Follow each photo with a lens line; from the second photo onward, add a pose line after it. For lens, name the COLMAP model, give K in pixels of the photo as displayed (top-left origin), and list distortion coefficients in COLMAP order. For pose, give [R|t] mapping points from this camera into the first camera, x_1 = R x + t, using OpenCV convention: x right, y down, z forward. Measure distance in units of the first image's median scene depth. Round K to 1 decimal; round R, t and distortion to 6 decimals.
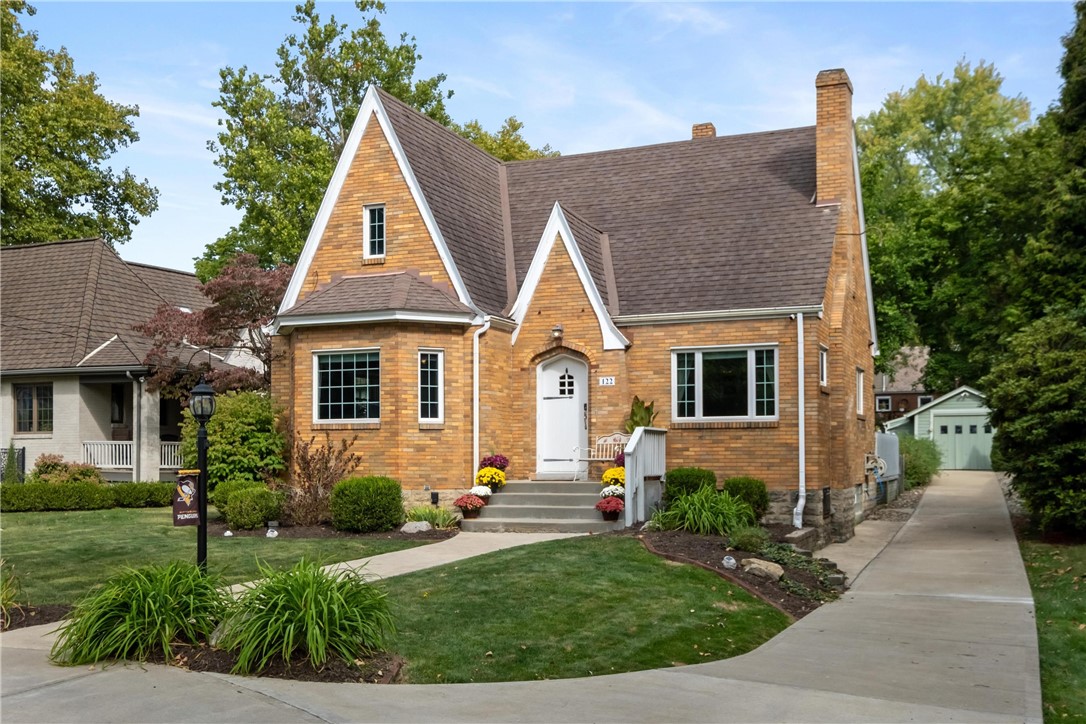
lens RADIAL K [[1113.0, 0, 540.6], [0, 1113.0, 443.7], [0, 0, 1]] dist [-0.013016, 0.000000]
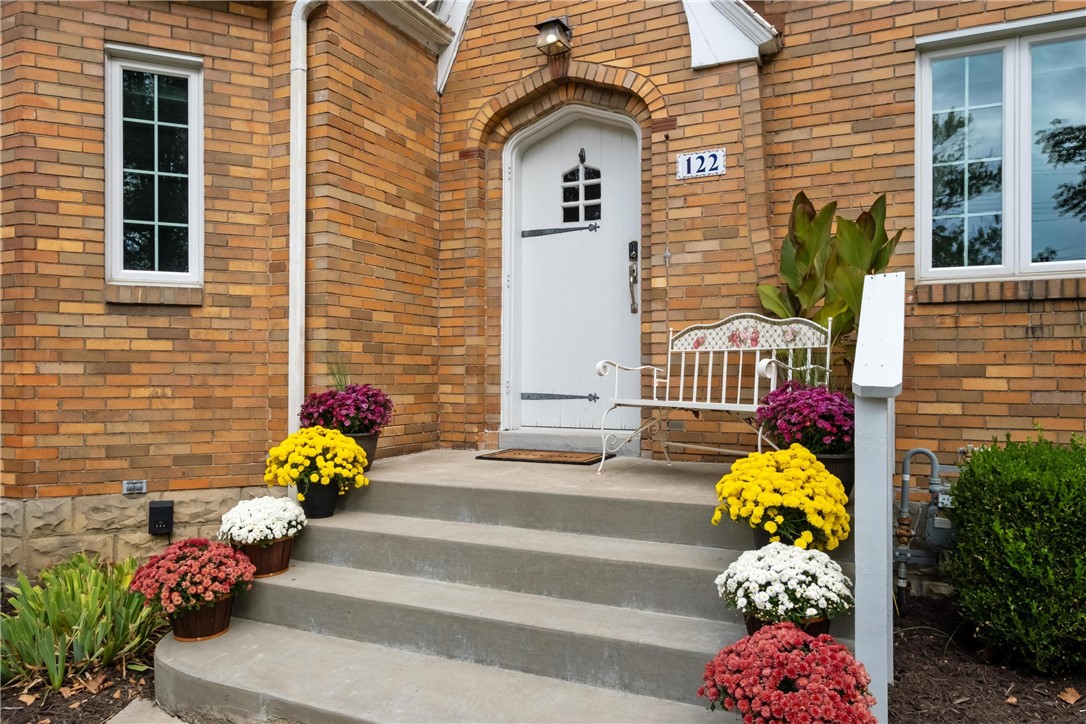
lens RADIAL K [[753.2, 0, 542.1], [0, 753.2, 364.3], [0, 0, 1]] dist [-0.004154, 0.006855]
pose [[0.998479, 0.004601, -0.054947, 0.024978], [-0.004279, 0.999973, 0.005964, 0.002488], [0.054973, -0.005720, 0.998471, 0.772682]]
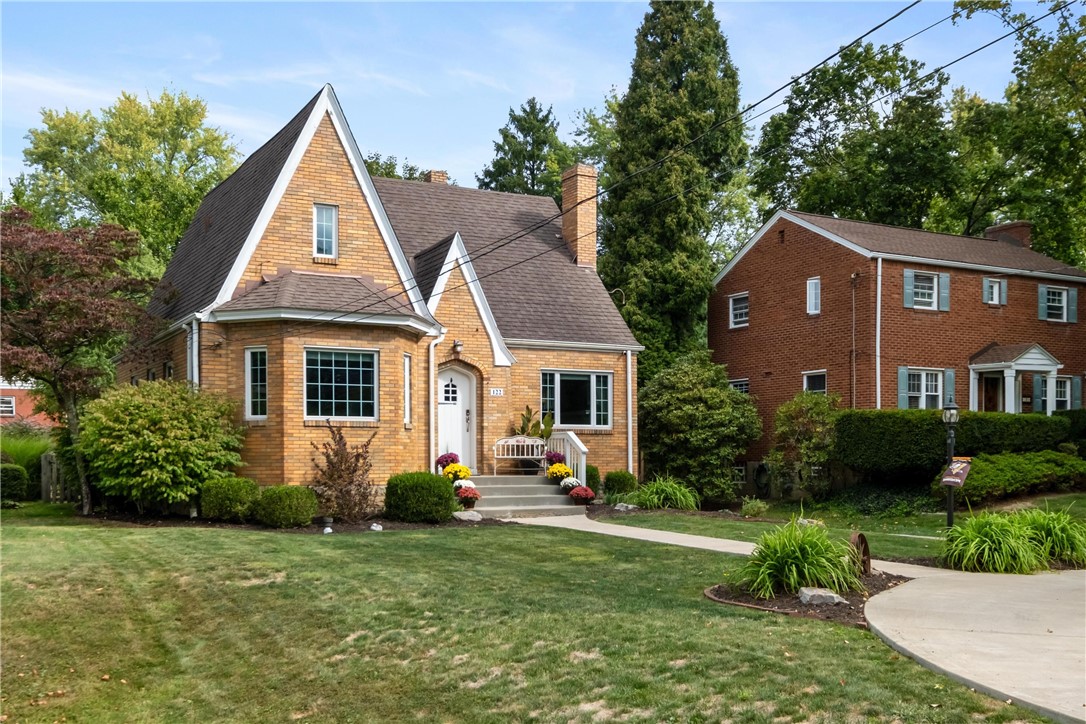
lens RADIAL K [[1113.0, 0, 535.5], [0, 1113.0, 481.4], [0, 0, 1]] dist [-0.013016, 0.000000]
pose [[0.619274, -0.012206, 0.785080, -0.852952], [-0.010541, 0.999660, 0.023858, 0.010848], [-0.785105, -0.023050, 0.618934, 0.226018]]
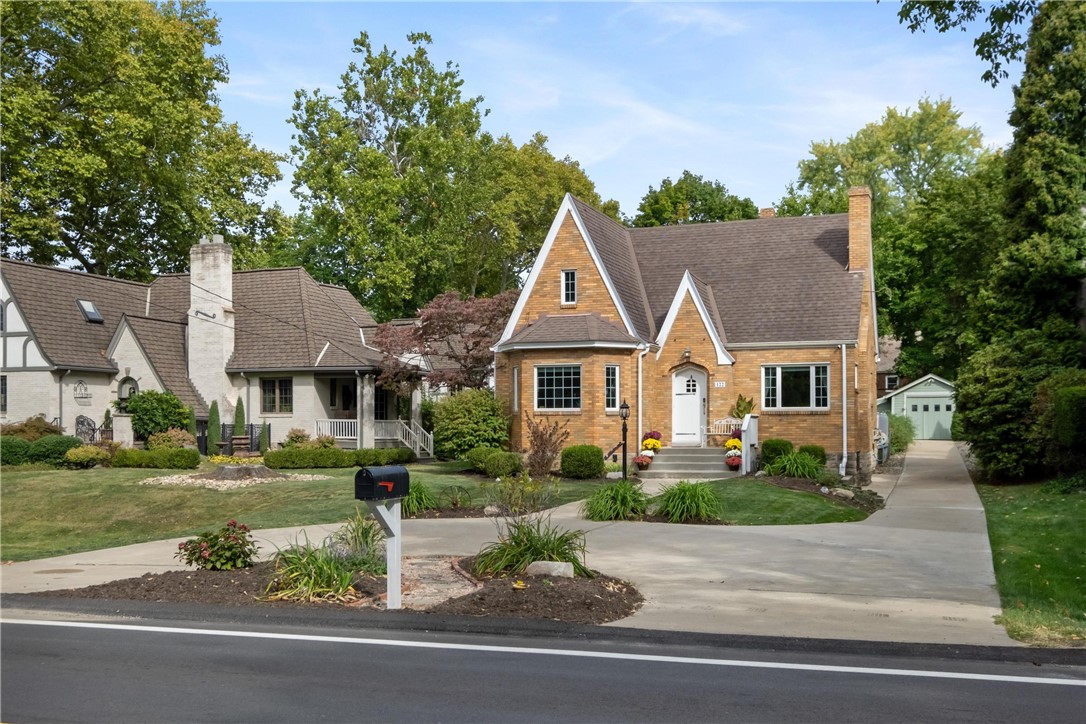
lens RADIAL K [[1113.0, 0, 549.3], [0, 1113.0, 421.6], [0, 0, 1]] dist [-0.013016, 0.000000]
pose [[0.998935, 0.001074, 0.046122, -0.256136], [-0.001464, 0.999964, 0.008405, -0.016231], [-0.046111, -0.008464, 0.998900, -0.571473]]
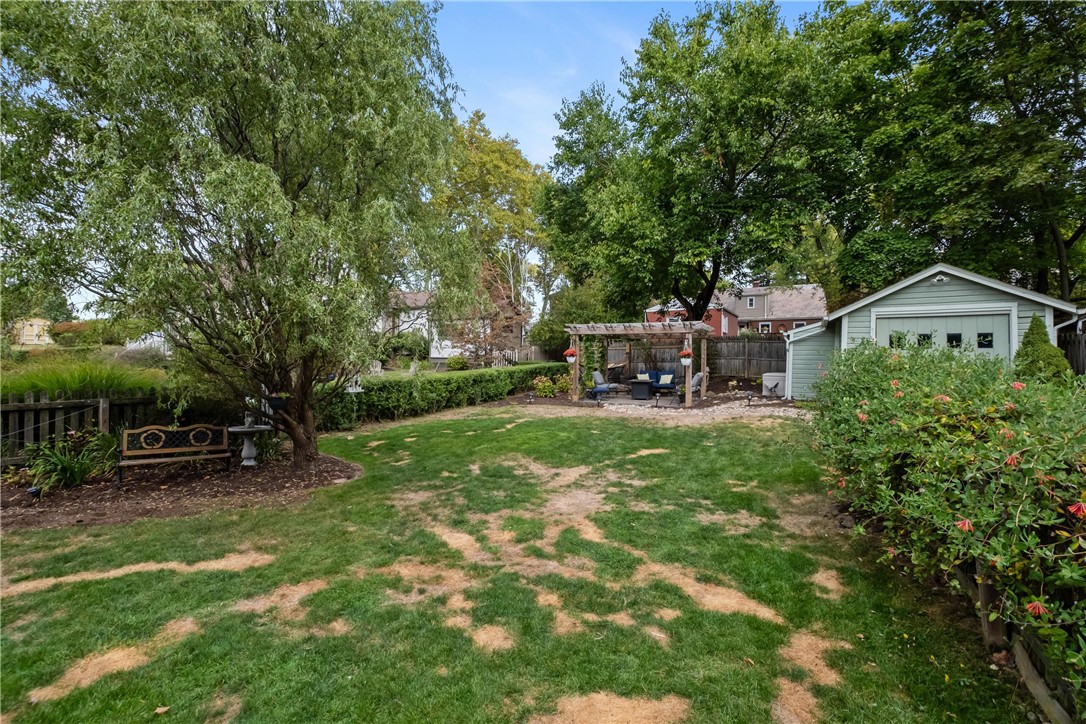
lens RADIAL K [[492.7, 0, 547.4], [0, 492.7, 358.7], [0, 0, 1]] dist [-0.012052, 0.000733]
pose [[0.994114, 0.008144, -0.108030, 0.461453], [-0.006622, 0.999874, 0.014442, -0.013601], [0.108134, -0.013642, 0.994043, 1.603391]]
